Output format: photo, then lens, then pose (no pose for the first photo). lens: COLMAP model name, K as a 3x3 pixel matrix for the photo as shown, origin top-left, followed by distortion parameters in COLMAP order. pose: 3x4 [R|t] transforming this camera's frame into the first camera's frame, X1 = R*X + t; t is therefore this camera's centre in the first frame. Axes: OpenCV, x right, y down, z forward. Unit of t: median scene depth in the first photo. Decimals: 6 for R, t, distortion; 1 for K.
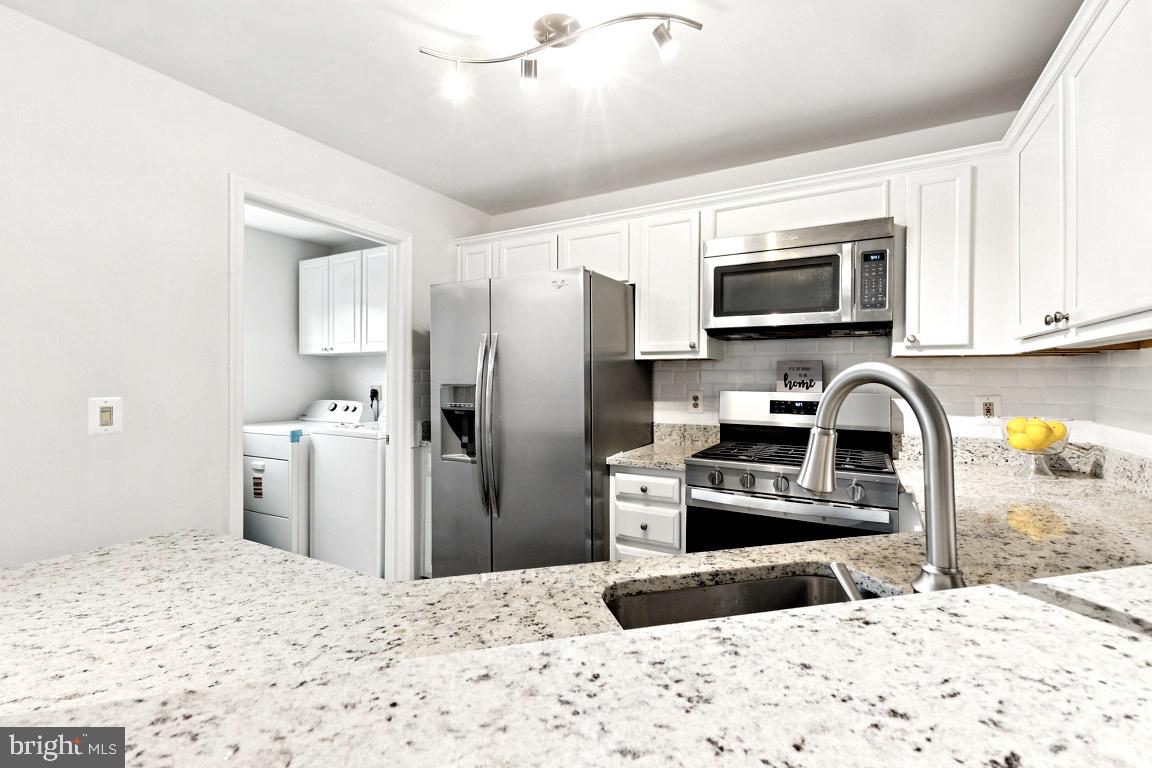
lens RADIAL K [[497.4, 0, 579.0], [0, 497.4, 380.4], [0, 0, 1]] dist [0.000509, 0.000062]
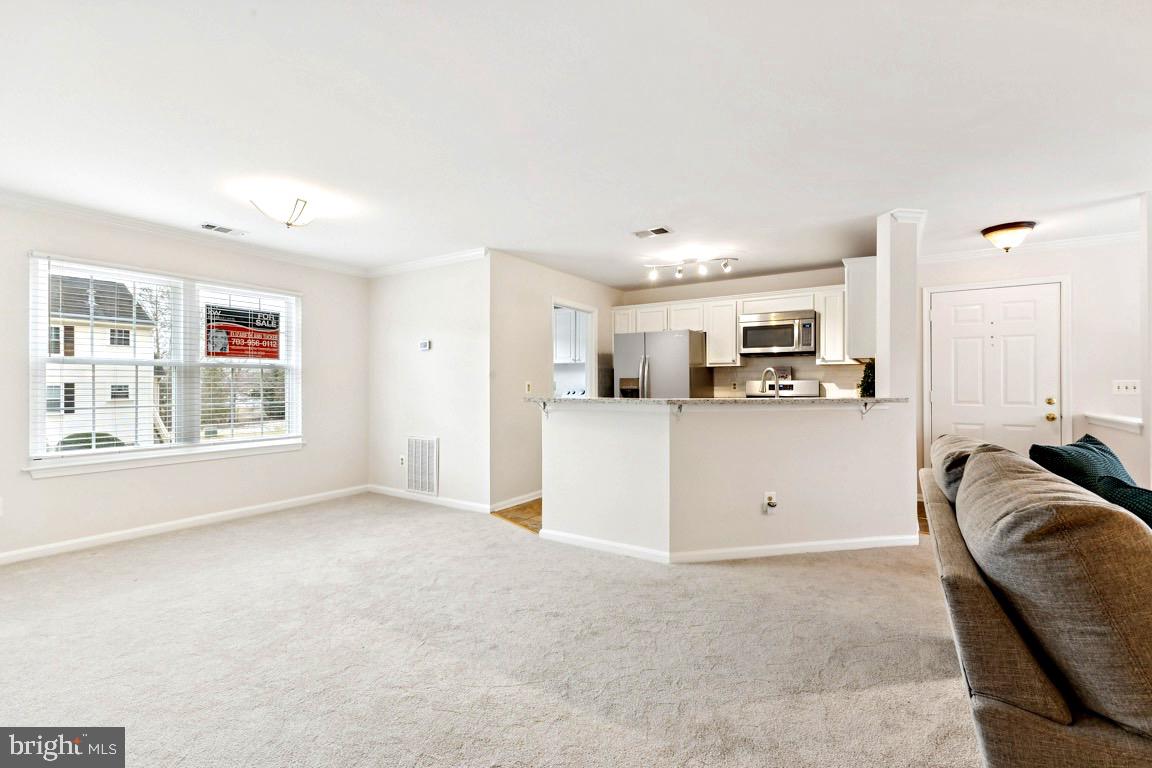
lens RADIAL K [[497.4, 0, 579.0], [0, 497.4, 380.4], [0, 0, 1]] dist [0.000509, 0.000062]
pose [[0.998339, -0.004244, -0.057450, -0.365783], [0.003680, 0.999944, -0.009914, 0.043797], [0.057489, 0.009686, 0.998299, -1.381901]]
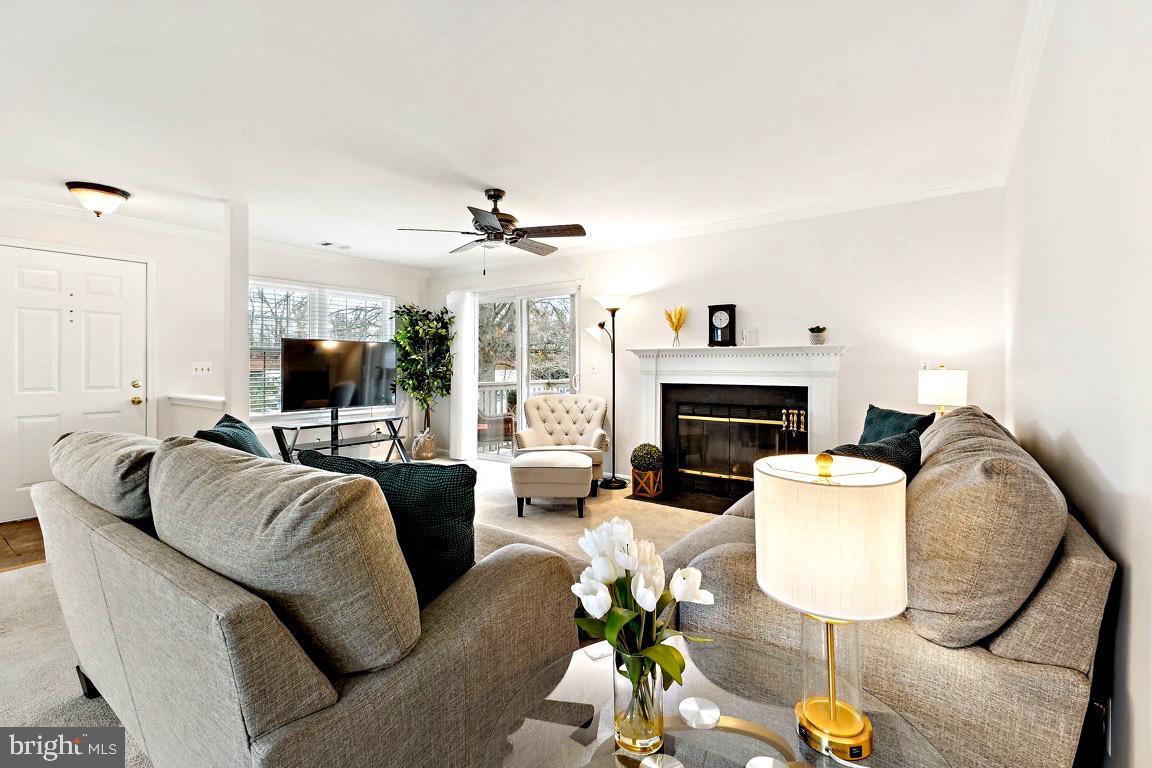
lens RADIAL K [[510.6, 0, 579.0], [0, 510.6, 362.9], [0, 0, 1]] dist [0.013660, 0.000010]
pose [[0.109088, -0.000133, 0.994032, -0.392567], [0.005970, 0.999982, -0.000521, 0.043086], [-0.994014, 0.005991, 0.109086, -1.208708]]
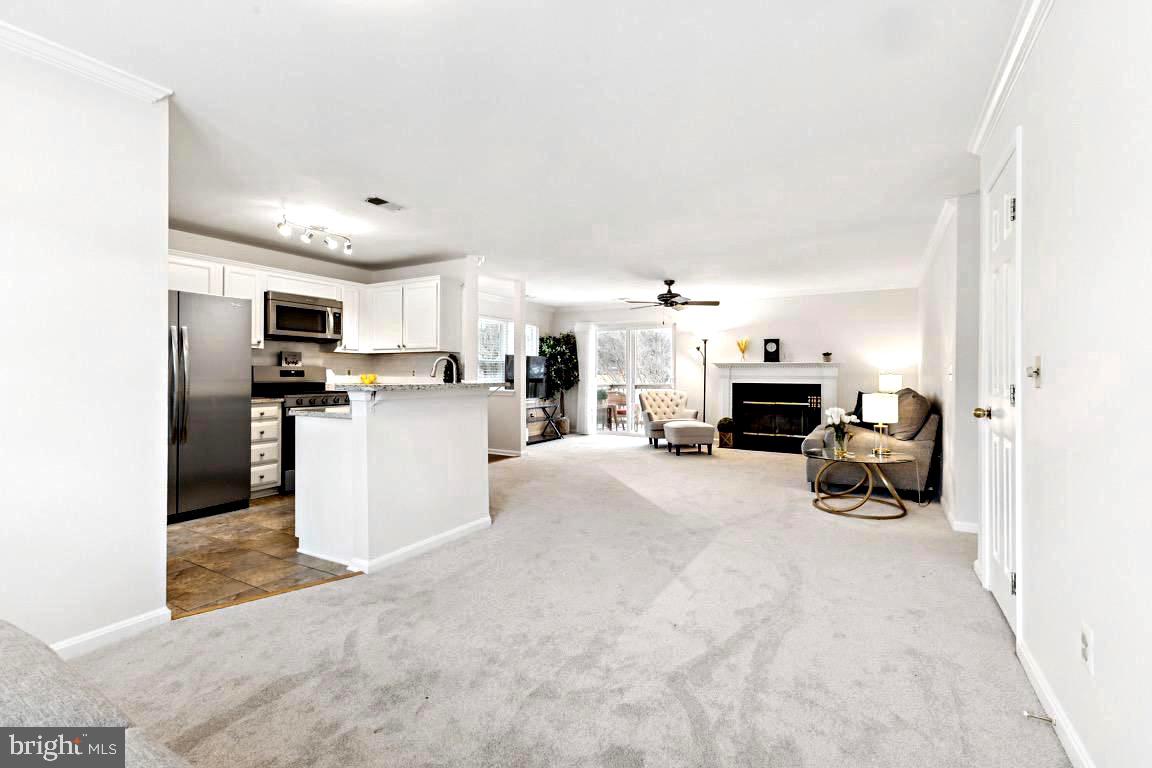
lens RADIAL K [[502.7, 0, 576.0], [0, 502.7, 370.9], [0, 0, 1]] dist [0.014131, 0.000053]
pose [[0.015615, 0.002264, 0.999876, -1.819892], [-0.000568, 0.999997, -0.002256, 0.050164], [-0.999878, -0.000533, 0.015617, -0.282307]]
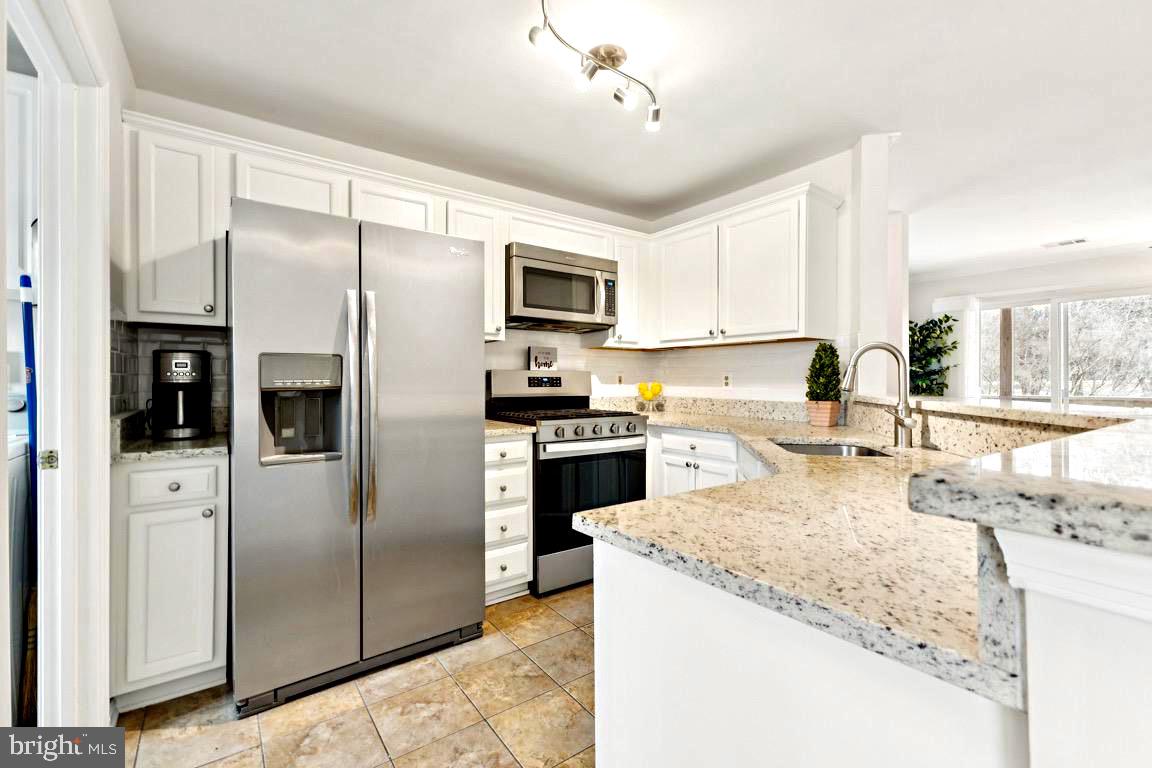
lens RADIAL K [[497.4, 0, 579.0], [0, 497.4, 380.4], [0, 0, 1]] dist [0.000509, 0.000062]
pose [[0.416686, -0.005267, 0.909035, -0.781823], [0.005184, 0.999981, 0.003418, 0.048885], [-0.909036, 0.003288, 0.416705, 0.370070]]
